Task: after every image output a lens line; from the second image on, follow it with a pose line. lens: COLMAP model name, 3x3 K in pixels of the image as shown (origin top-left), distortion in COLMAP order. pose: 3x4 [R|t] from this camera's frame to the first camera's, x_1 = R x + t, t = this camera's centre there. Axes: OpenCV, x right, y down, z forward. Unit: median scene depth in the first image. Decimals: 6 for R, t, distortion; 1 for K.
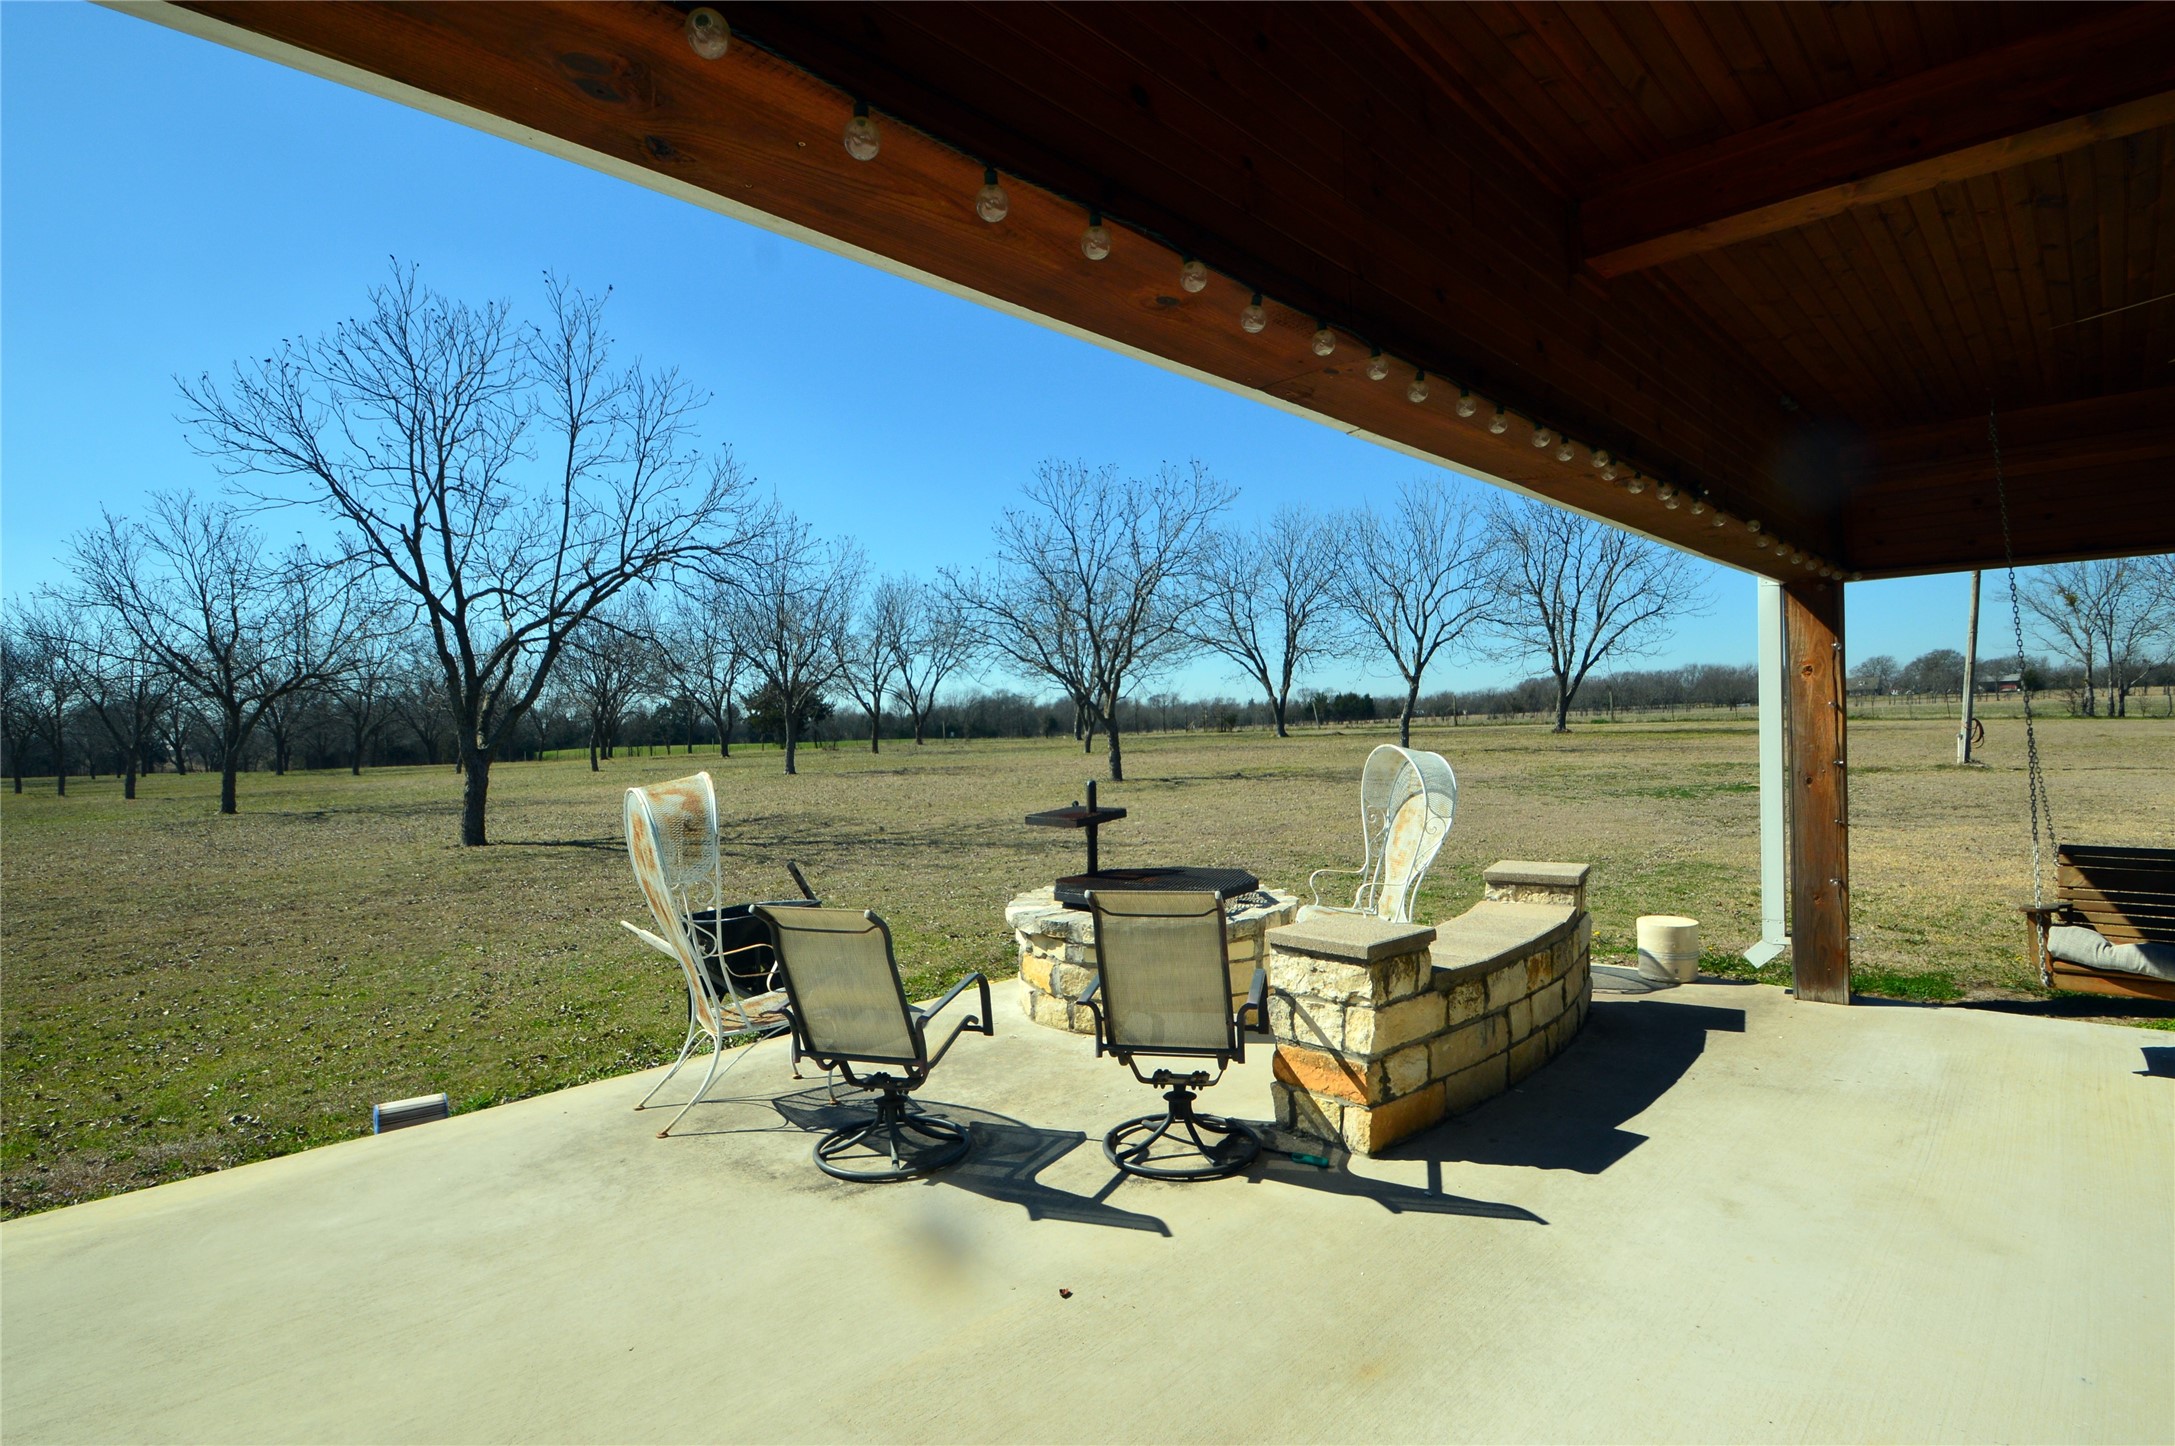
lens RADIAL K [[1072.7, 0, 1093.4], [0, 1072.7, 746.1], [0, 0, 1]] dist [0.010348, -0.019542]
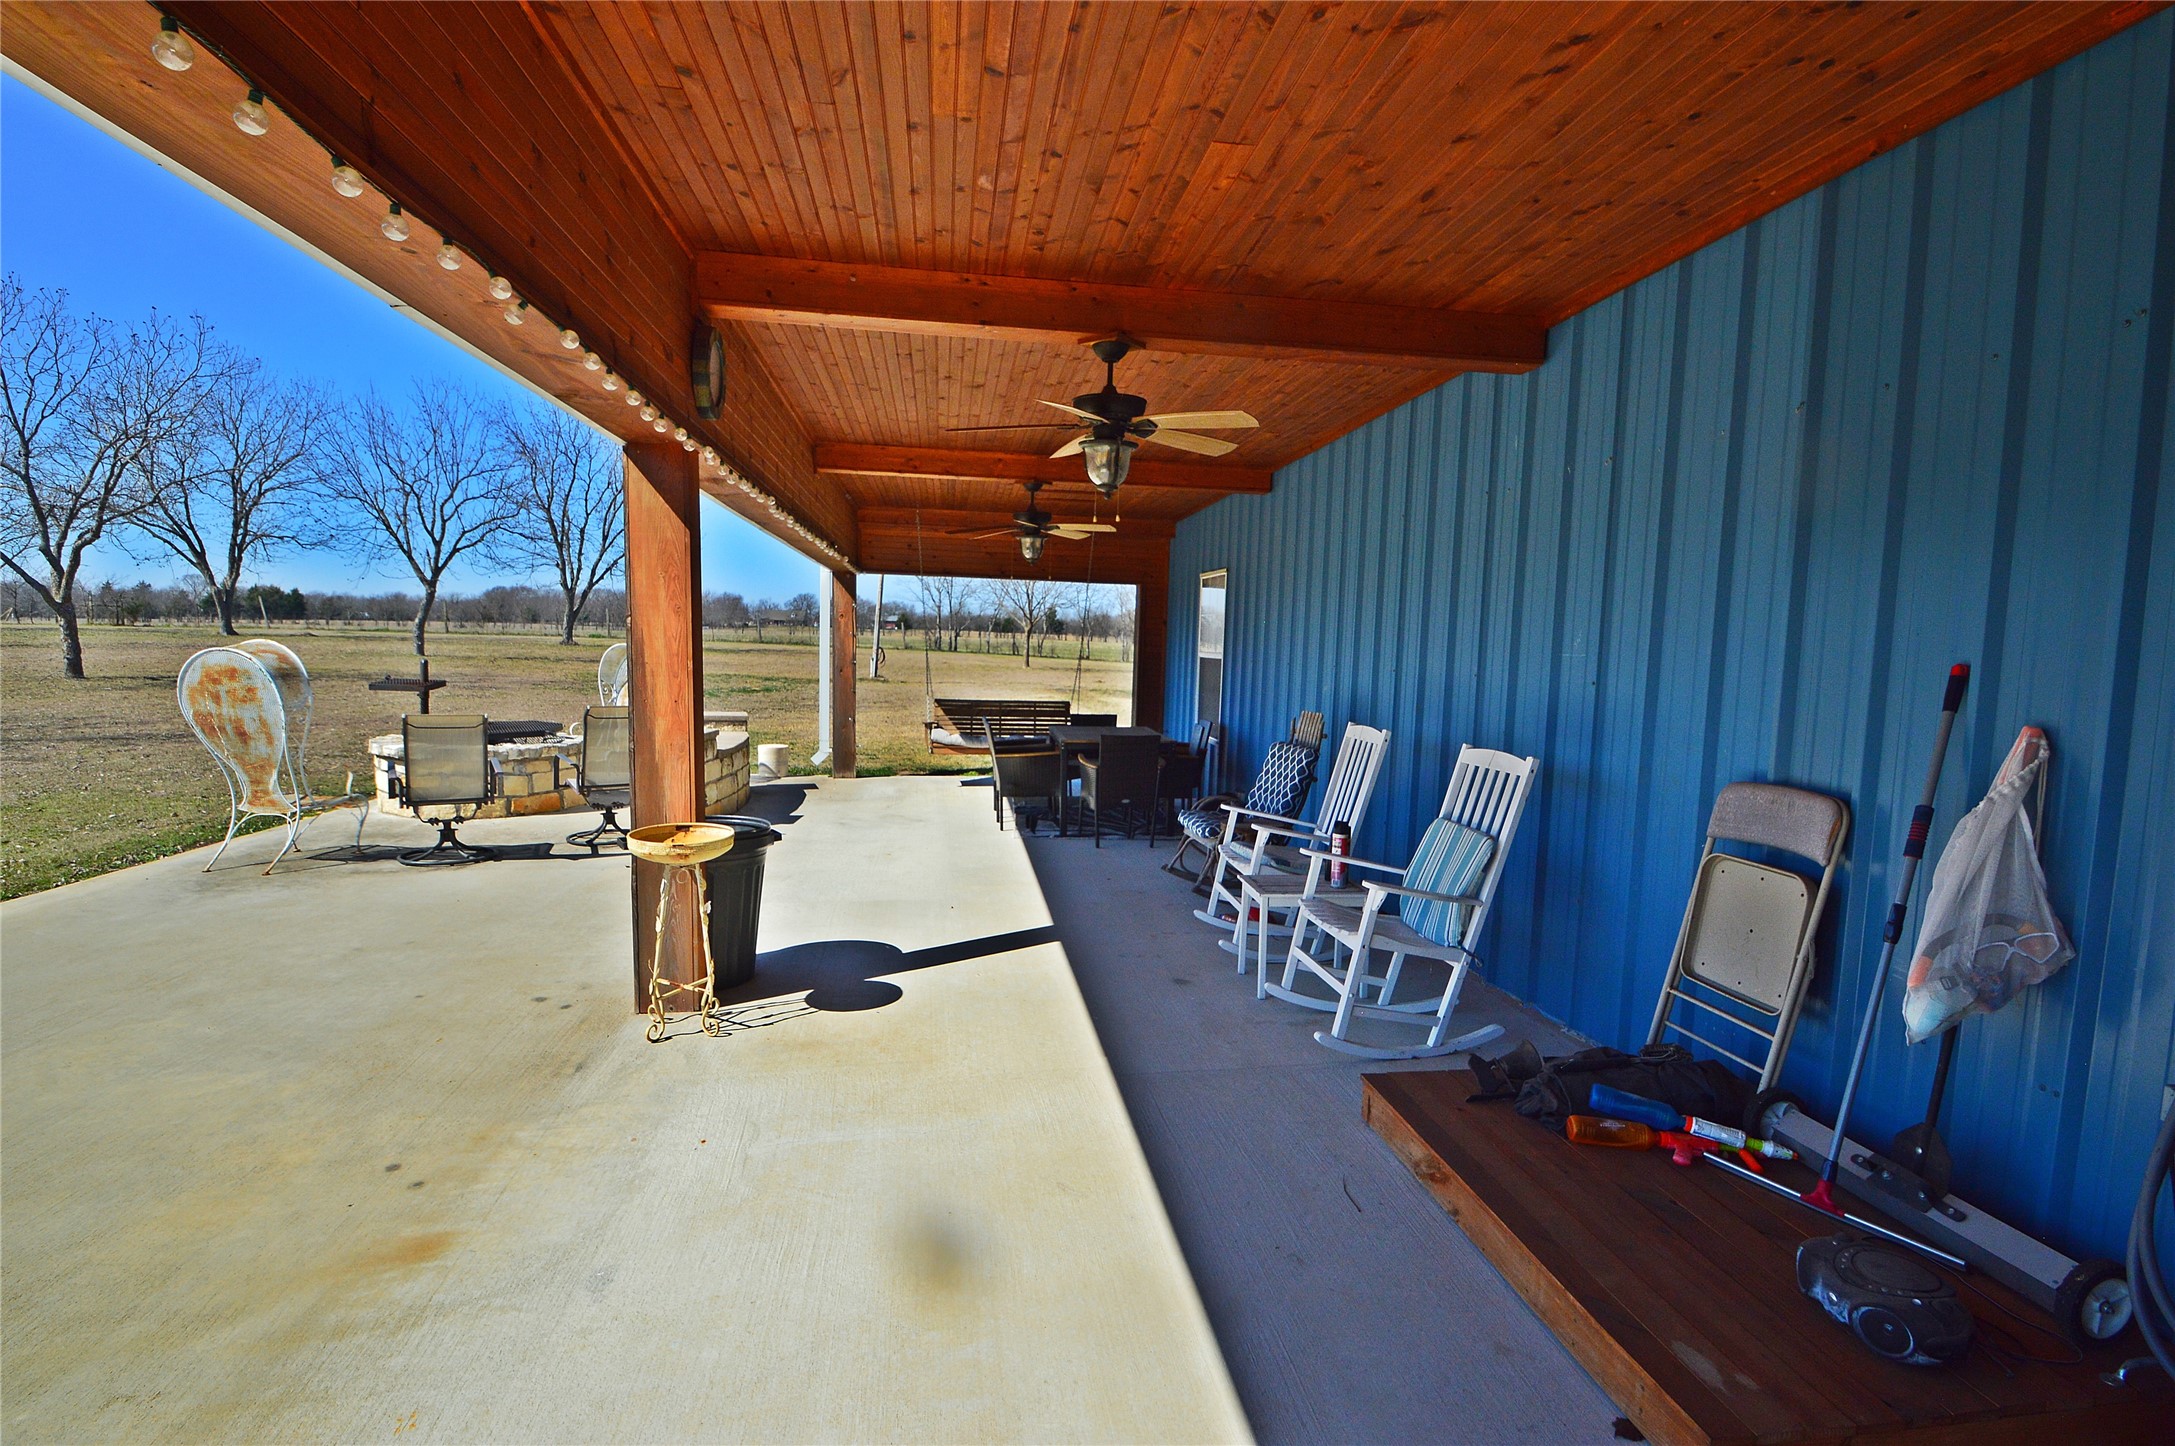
lens RADIAL K [[1072.7, 0, 1093.4], [0, 1072.7, 746.1], [0, 0, 1]] dist [0.010348, -0.019542]
pose [[0.624427, -0.028075, 0.780578, -0.096948], [-0.033596, 0.997464, 0.062751, 0.004852], [-0.780360, -0.065408, 0.621900, -0.100314]]
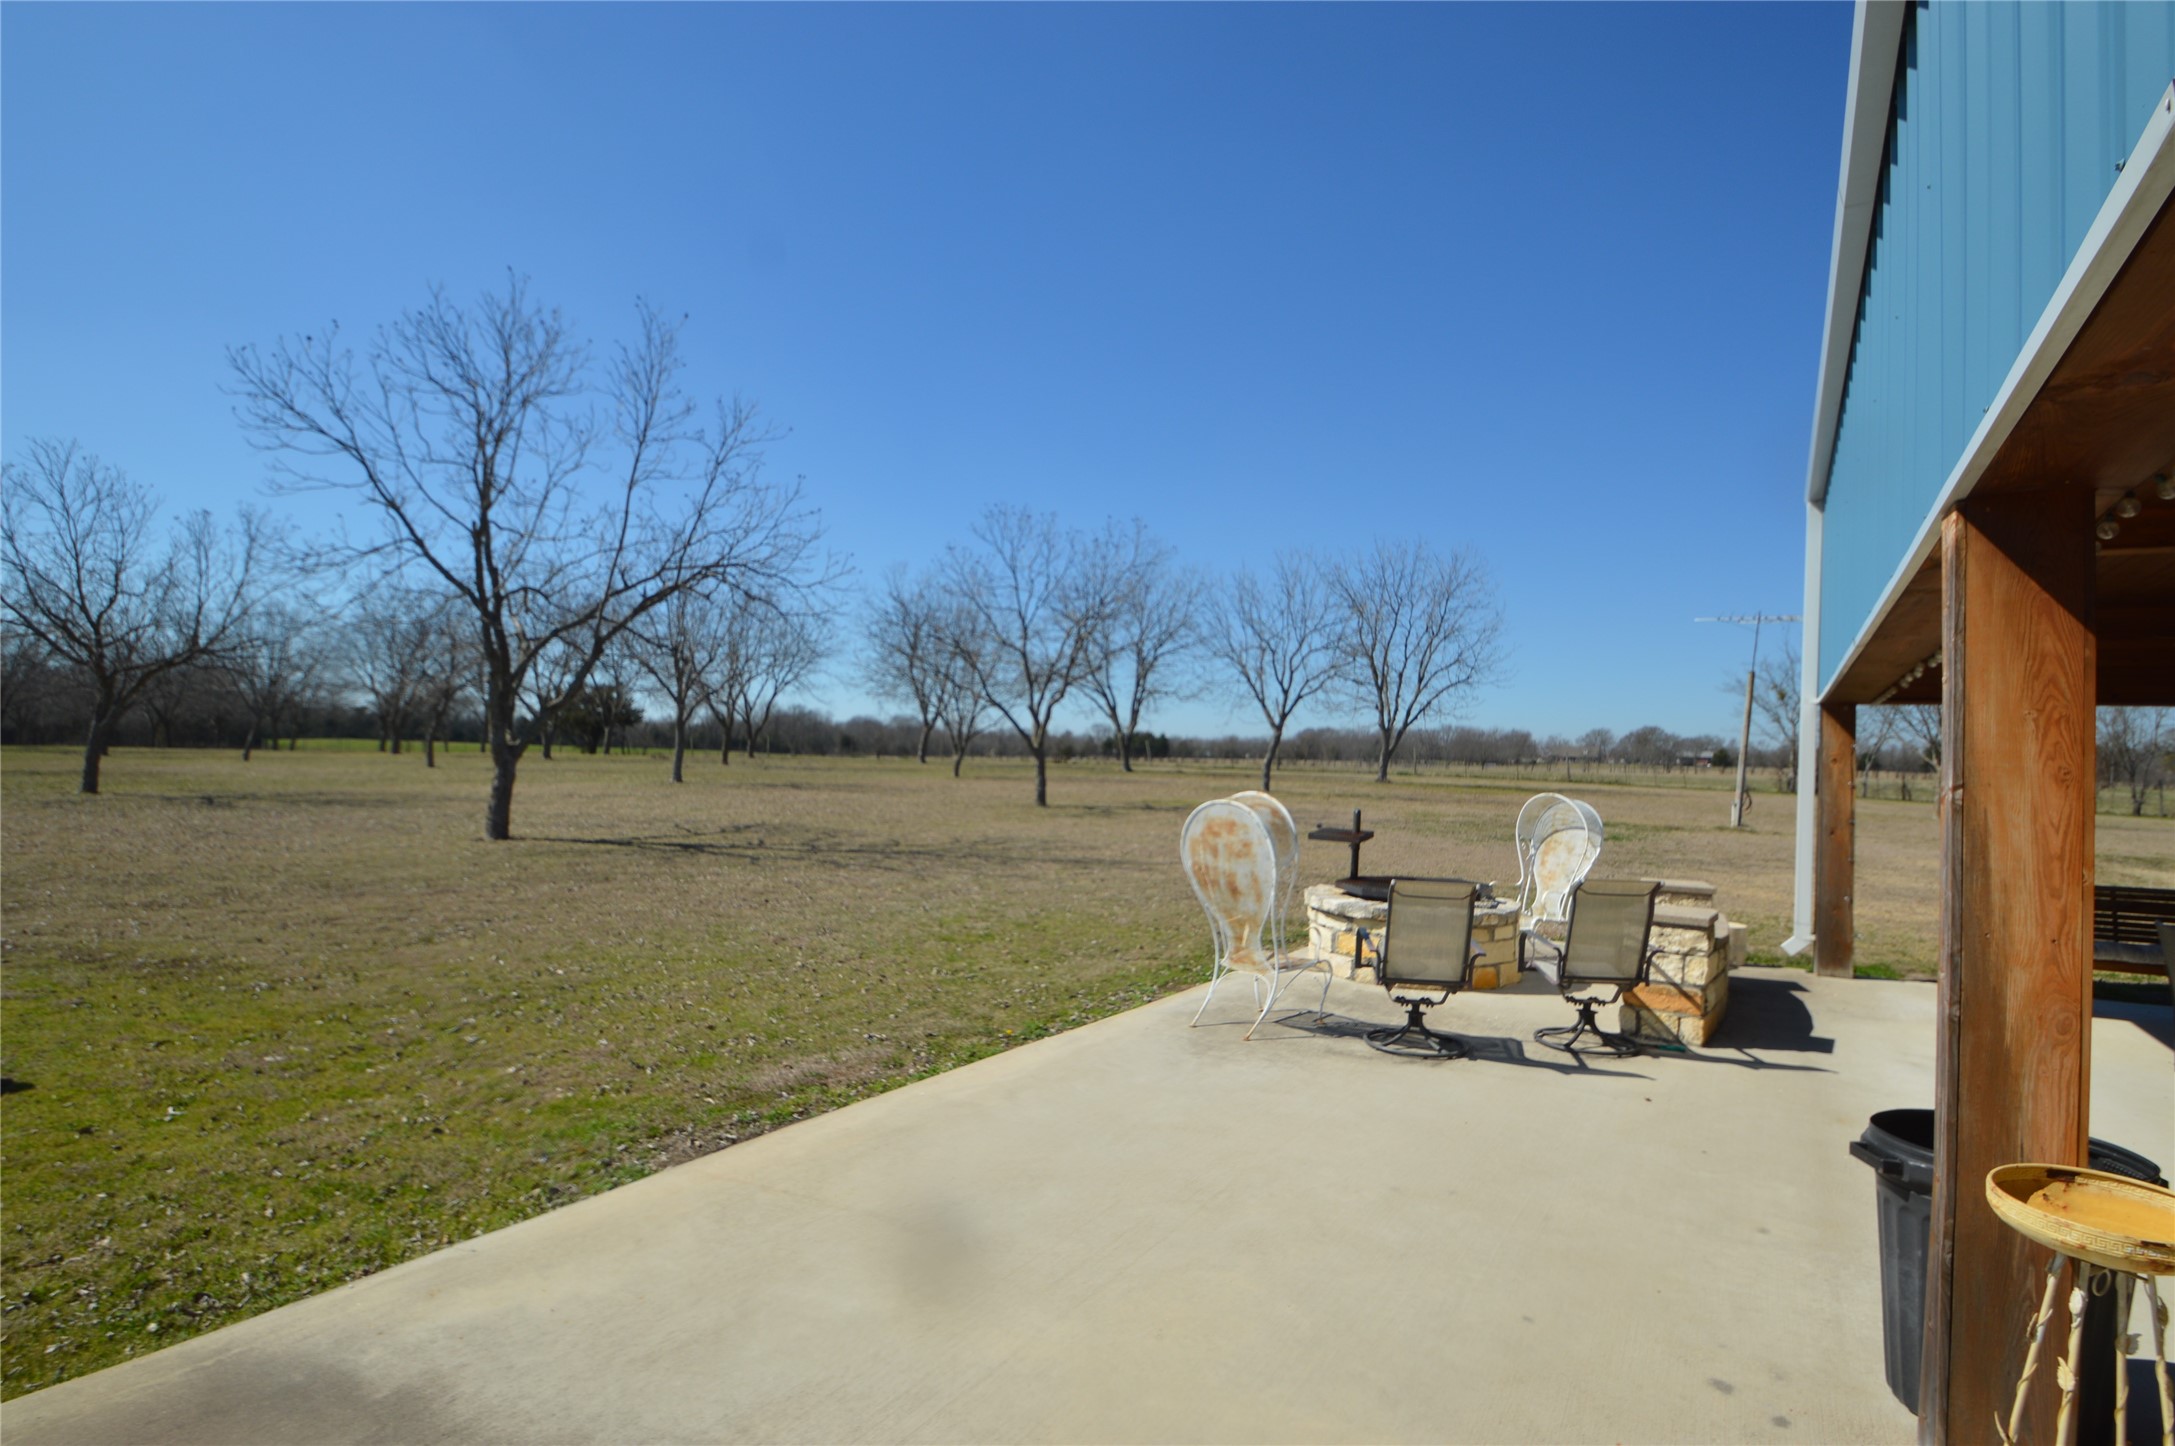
lens RADIAL K [[1072.7, 0, 1093.4], [0, 1072.7, 746.1], [0, 0, 1]] dist [0.010348, -0.019542]
pose [[0.978852, 0.061003, 0.195261, -0.103587], [-0.055937, 0.997942, -0.031358, 0.002488], [-0.196772, 0.019772, 0.980250, -0.045787]]
